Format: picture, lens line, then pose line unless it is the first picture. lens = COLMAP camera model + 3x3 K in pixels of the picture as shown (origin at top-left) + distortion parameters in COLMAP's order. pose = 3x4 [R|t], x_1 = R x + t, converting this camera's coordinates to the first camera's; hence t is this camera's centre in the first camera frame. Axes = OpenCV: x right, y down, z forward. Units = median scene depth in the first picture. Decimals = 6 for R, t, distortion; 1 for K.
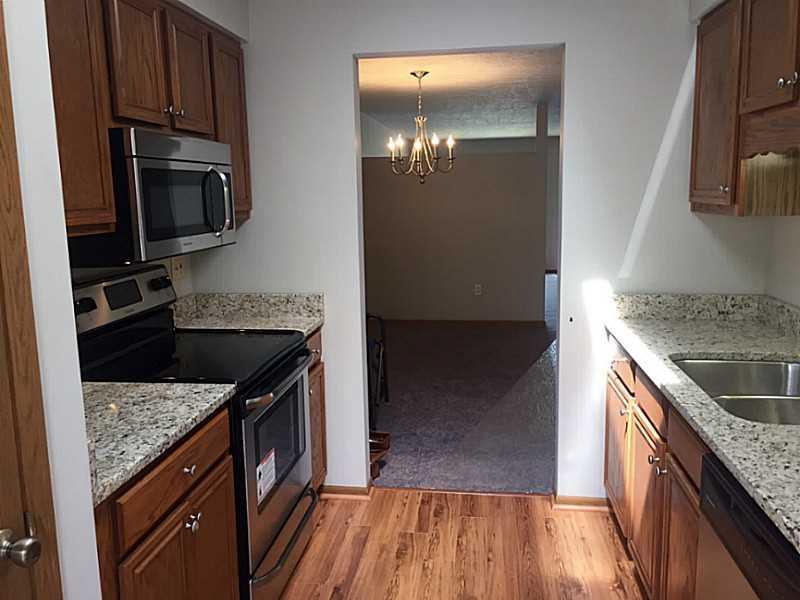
lens RADIAL K [[683.9, 0, 395.7], [0, 683.9, 298.6], [0, 0, 1]] dist [0.090598, -0.128469]
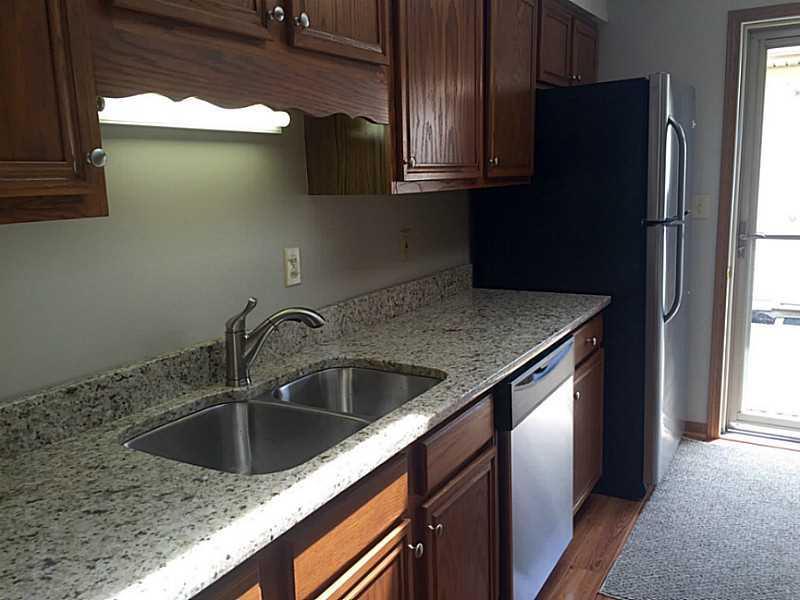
lens RADIAL K [[683.9, 0, 395.7], [0, 683.9, 298.6], [0, 0, 1]] dist [0.090598, -0.128469]
pose [[-0.920105, -0.032154, 0.390349, 0.162062], [0.098590, 0.945521, 0.310275, -0.261636], [-0.379059, 0.323970, -0.866809, 1.854893]]
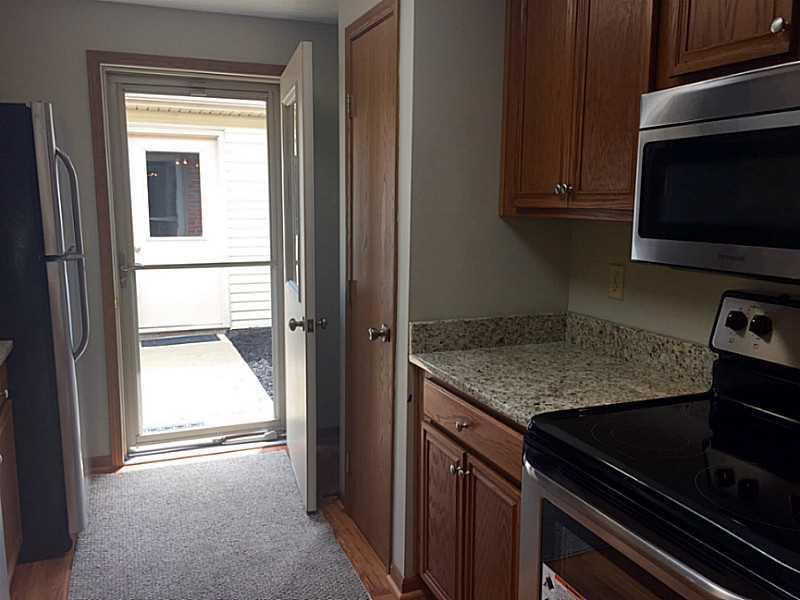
lens RADIAL K [[683.9, 0, 395.7], [0, 683.9, 298.6], [0, 0, 1]] dist [0.090598, -0.128469]
pose [[-0.875654, 0.085212, -0.475363, 0.313921], [-0.060439, 0.957236, 0.282926, -0.261896], [0.479143, 0.276476, -0.833057, 1.837527]]
